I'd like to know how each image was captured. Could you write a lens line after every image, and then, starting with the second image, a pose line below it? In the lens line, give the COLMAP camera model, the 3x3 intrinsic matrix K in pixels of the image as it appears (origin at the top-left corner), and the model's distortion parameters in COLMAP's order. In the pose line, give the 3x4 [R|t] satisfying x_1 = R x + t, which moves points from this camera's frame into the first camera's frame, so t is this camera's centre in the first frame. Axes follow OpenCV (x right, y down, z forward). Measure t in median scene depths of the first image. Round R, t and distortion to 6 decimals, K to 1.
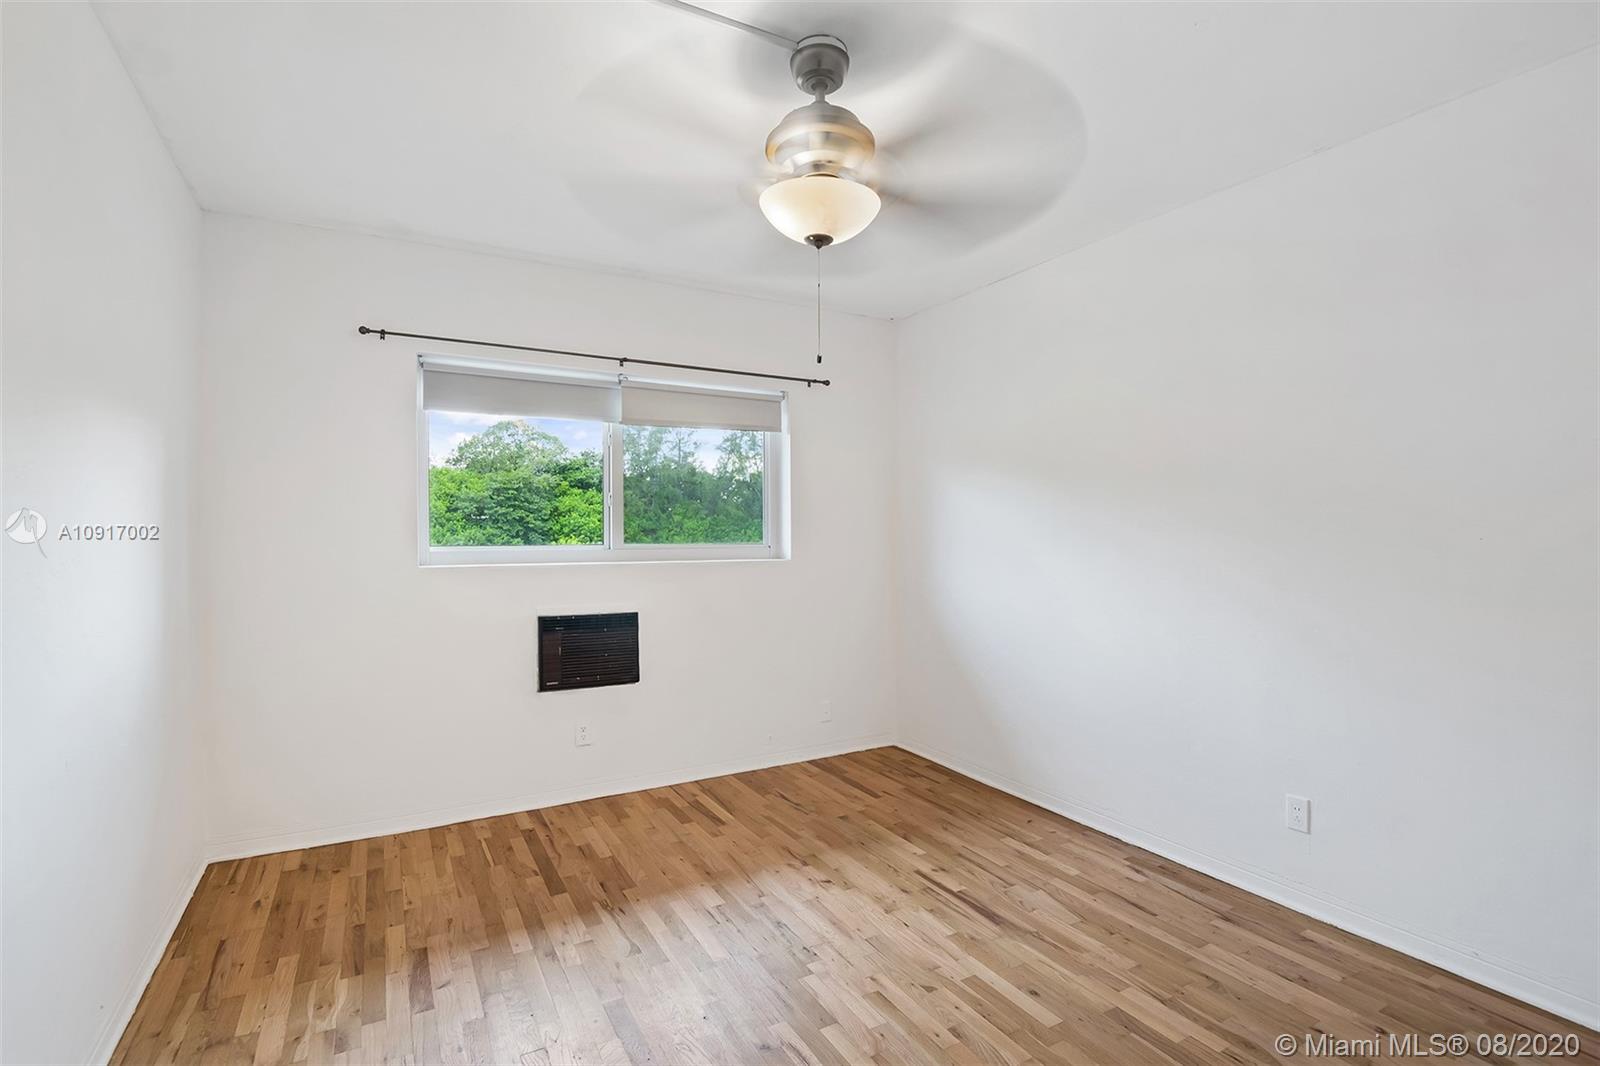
lens RADIAL K [[754.0, 0, 799.0], [0, 754.0, 536.3], [0, 0, 1]] dist [0.002358, -0.010133]
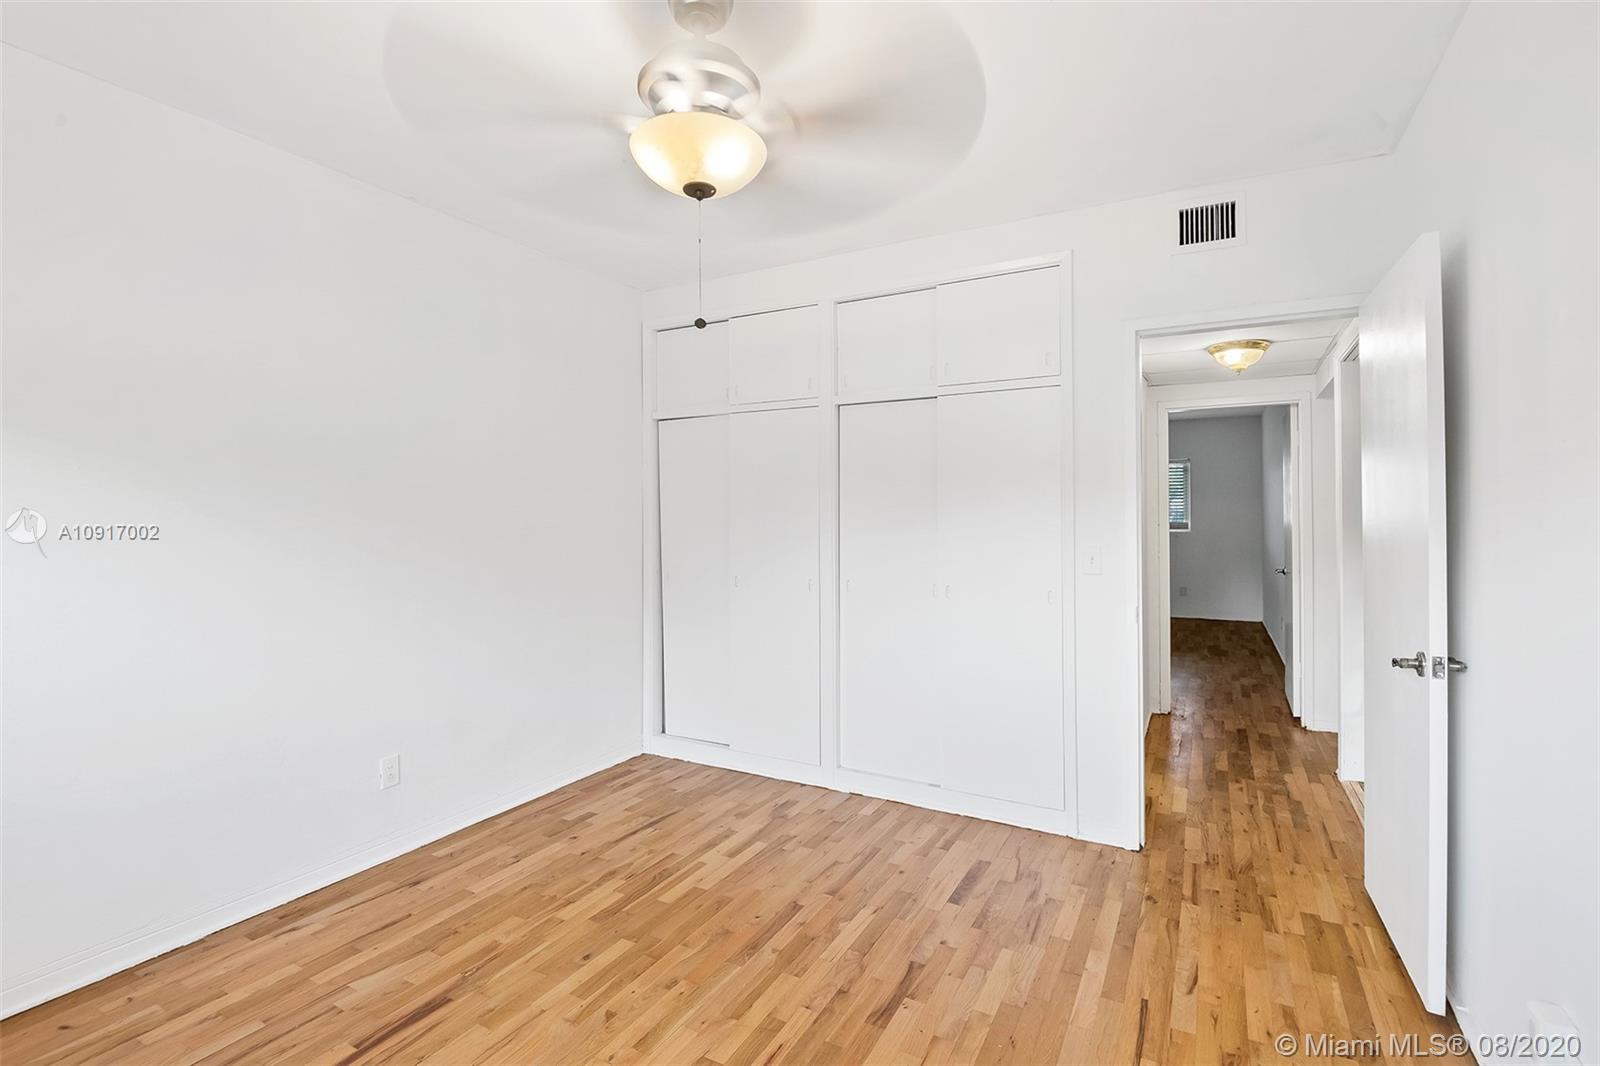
lens RADIAL K [[754.0, 0, 804.7], [0, 754.0, 521.4], [0, 0, 1]] dist [0.002358, -0.010133]
pose [[-0.541025, -0.000421, 0.841006, -0.663881], [0.005652, 0.999975, 0.004137, -0.005289], [-0.840987, 0.006991, -0.541010, 1.176605]]
